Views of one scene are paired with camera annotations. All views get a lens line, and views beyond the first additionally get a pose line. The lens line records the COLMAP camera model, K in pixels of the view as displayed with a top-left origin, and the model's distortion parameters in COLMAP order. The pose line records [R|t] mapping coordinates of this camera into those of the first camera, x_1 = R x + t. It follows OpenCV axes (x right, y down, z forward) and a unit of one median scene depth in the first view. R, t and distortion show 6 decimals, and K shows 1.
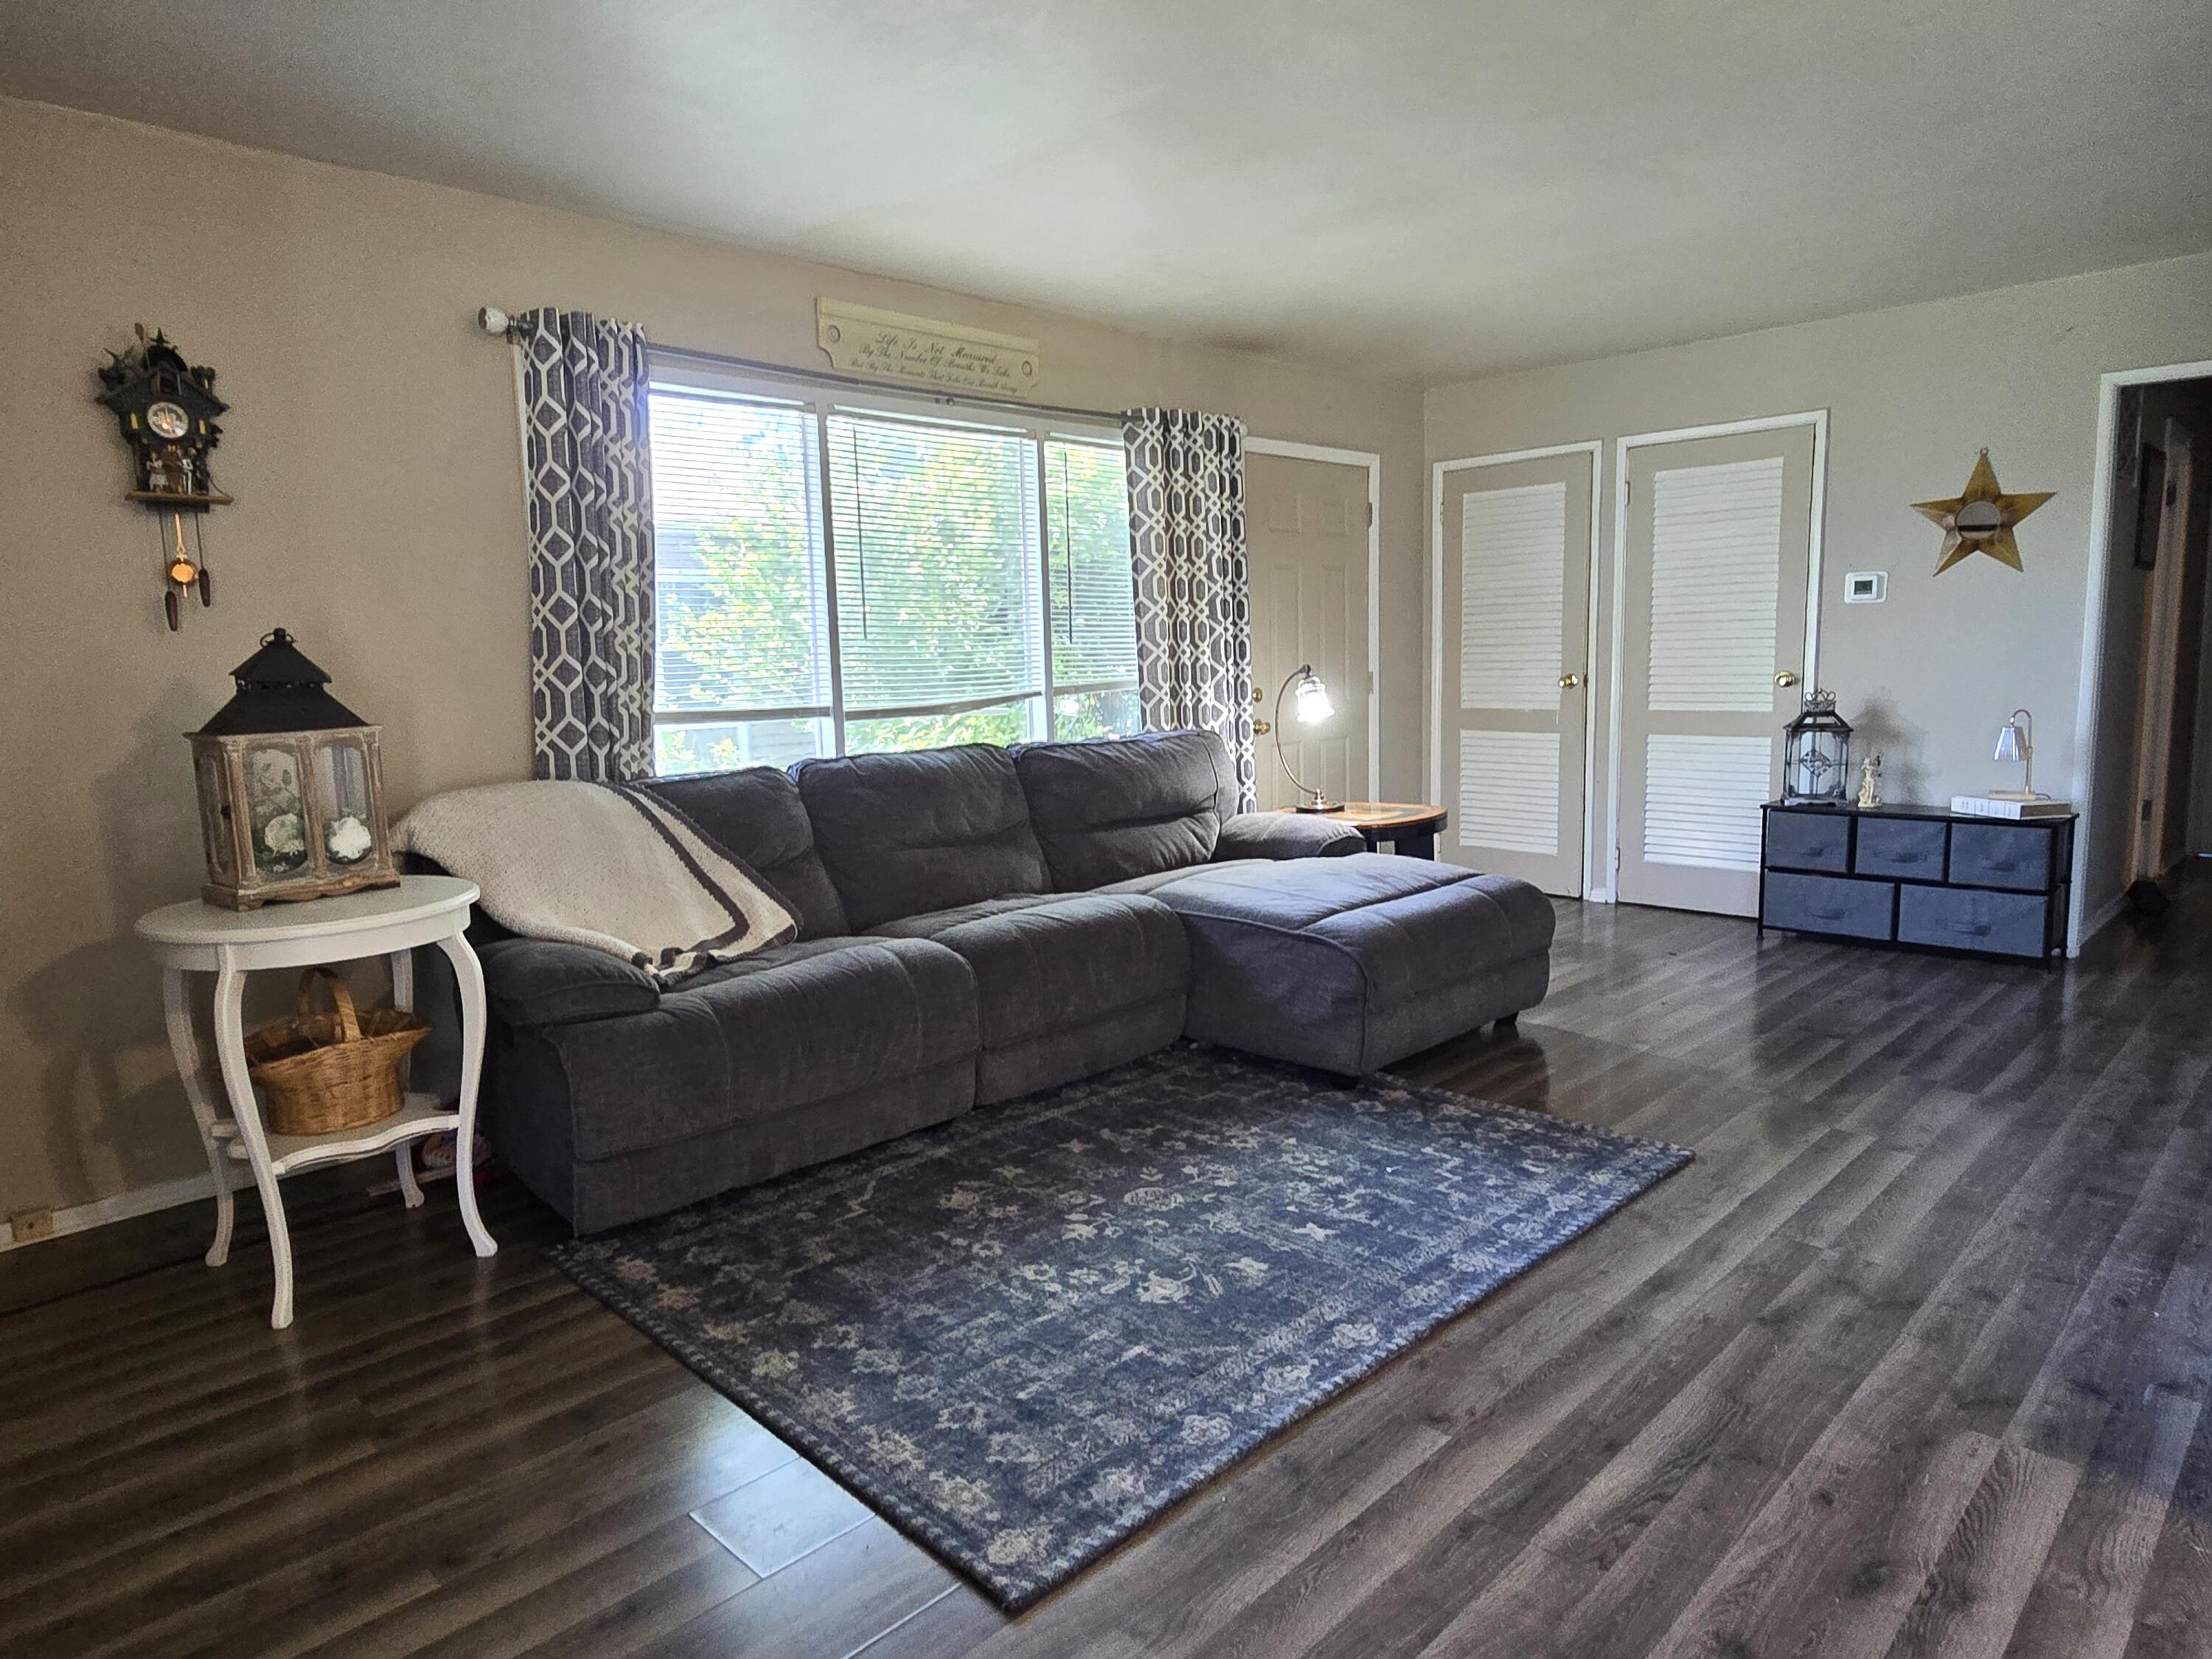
lens RADIAL K [[1421.4, 0, 1106.7], [0, 1421.4, 824.3], [0, 0, 1]] dist [0.003116, 0.003243]
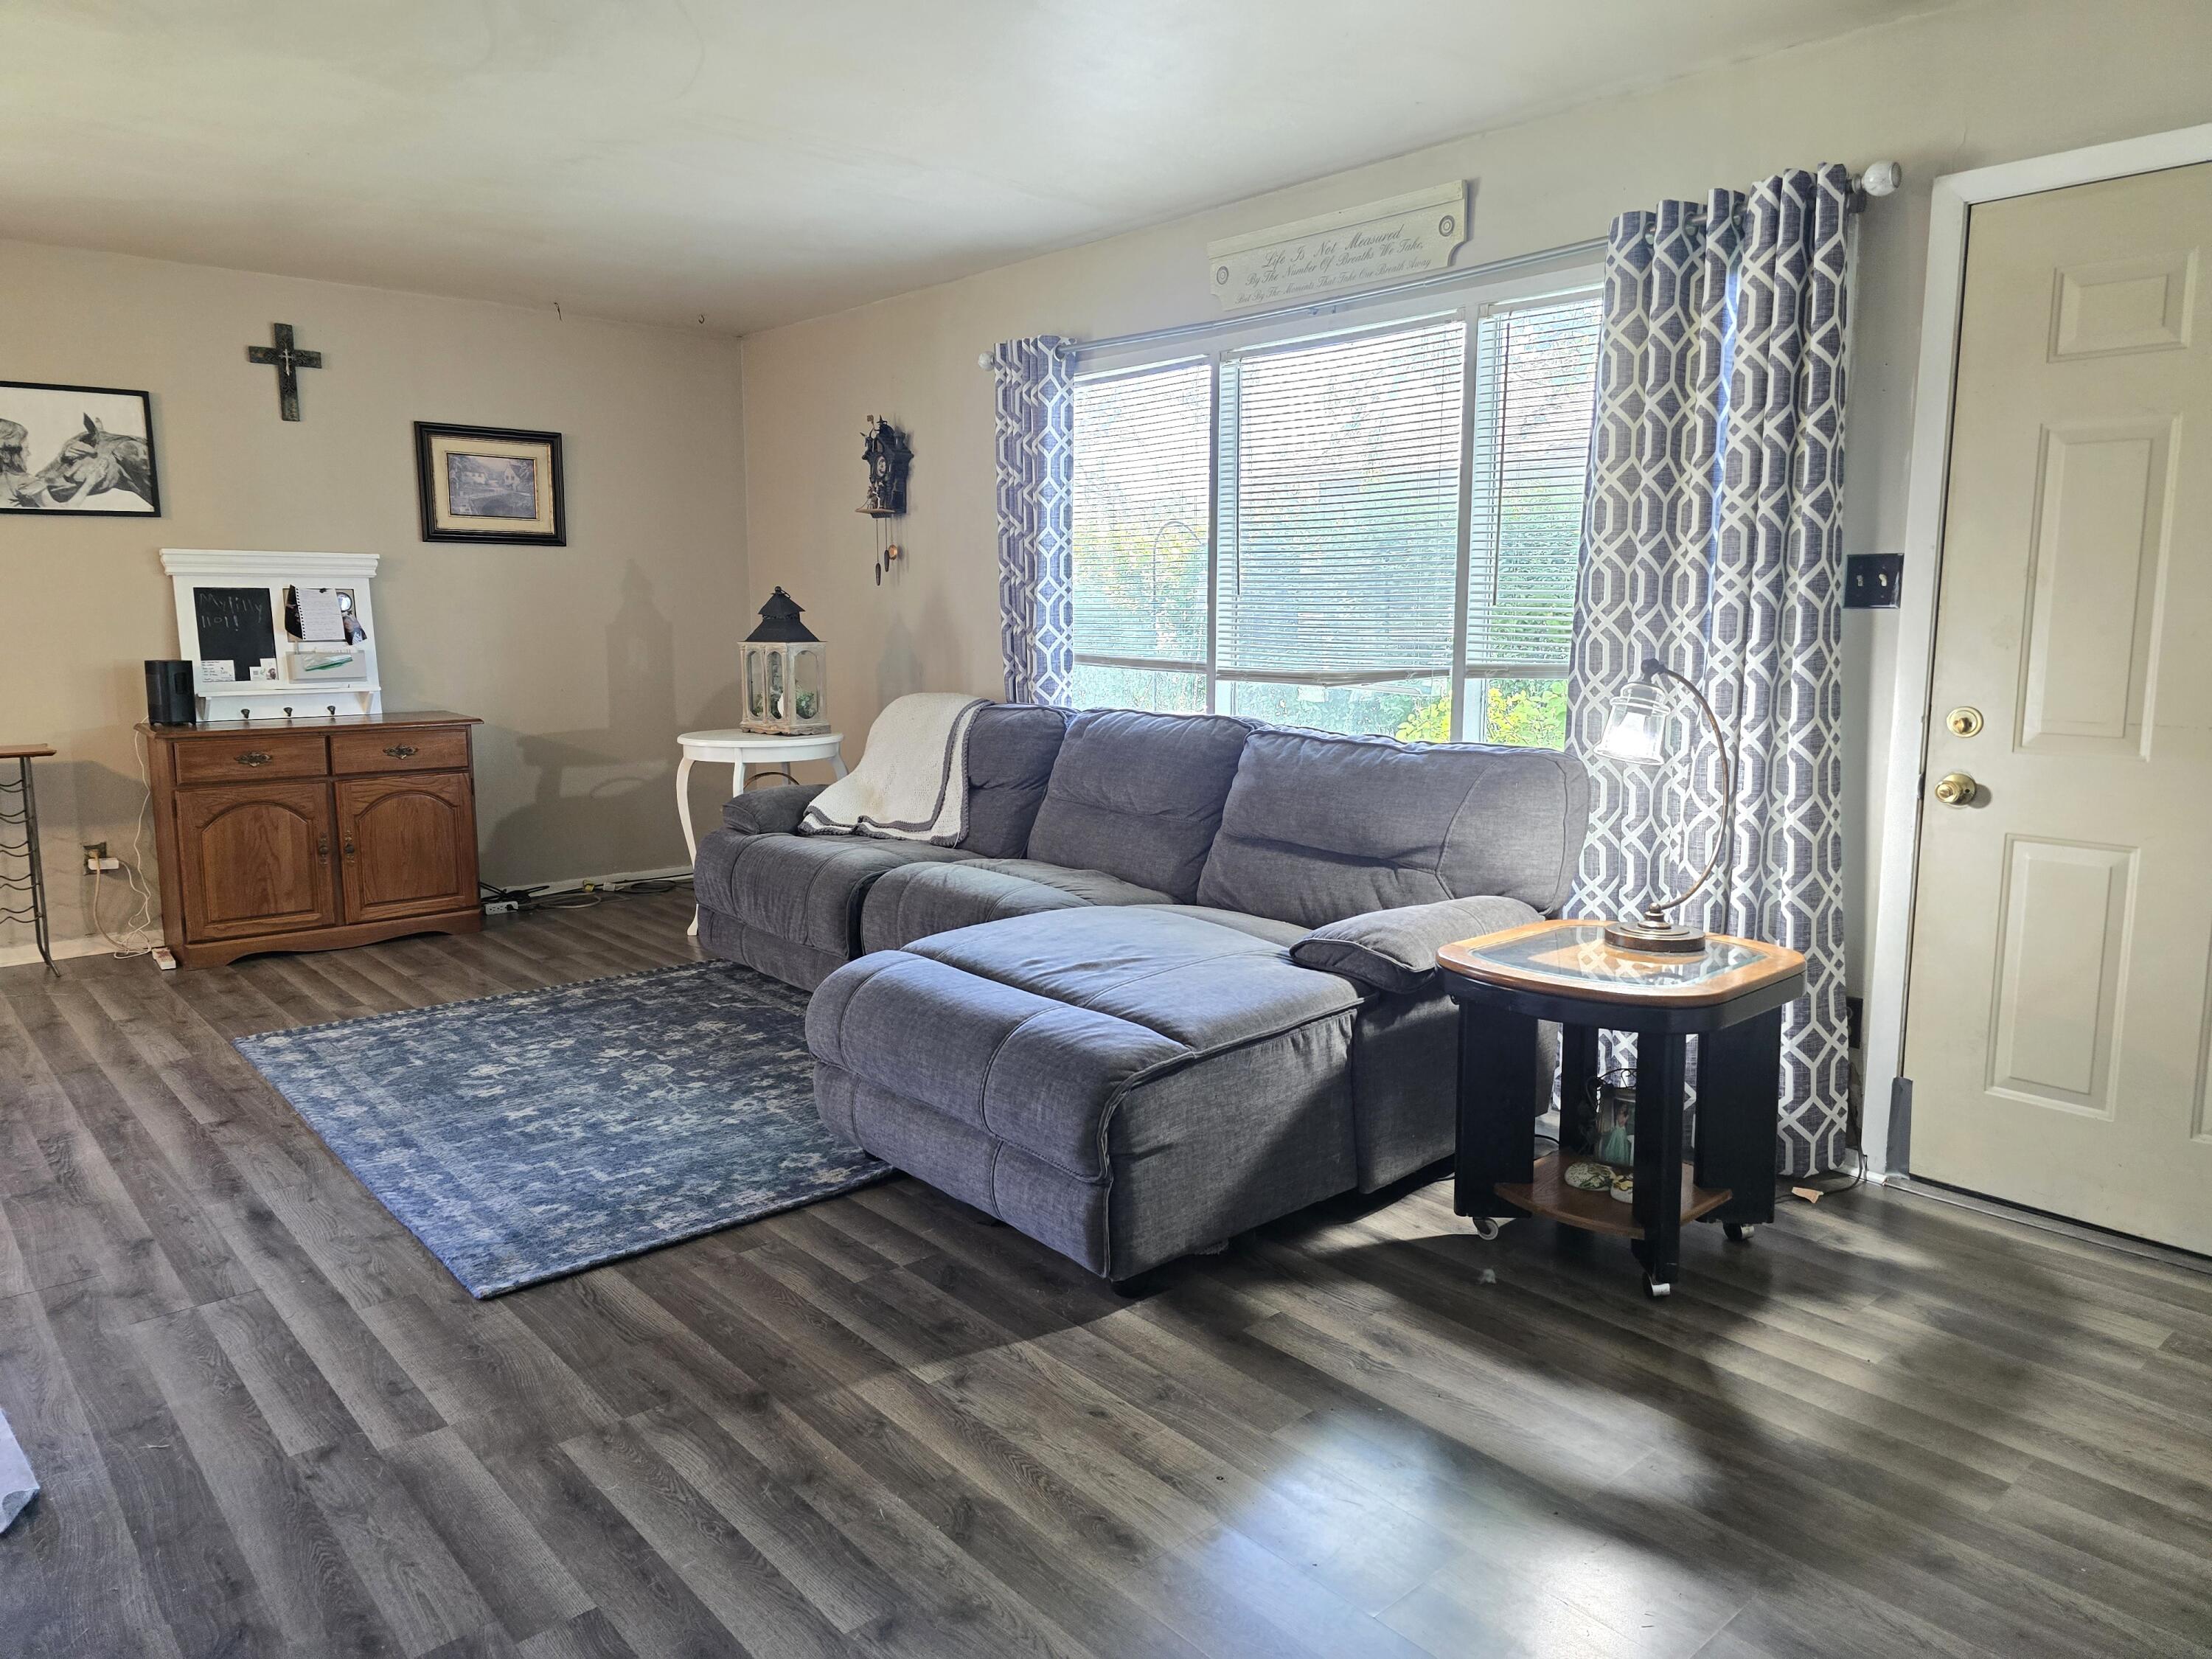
lens RADIAL K [[1476.0, 0, 1109.2], [0, 1476.0, 833.3], [0, 0, 1]] dist [0.008059, -0.013245]
pose [[-0.081319, 0.180285, -0.980247, 1.221656], [-0.119812, 0.974604, 0.189187, -0.223475], [0.989461, 0.132830, -0.057653, 1.466264]]
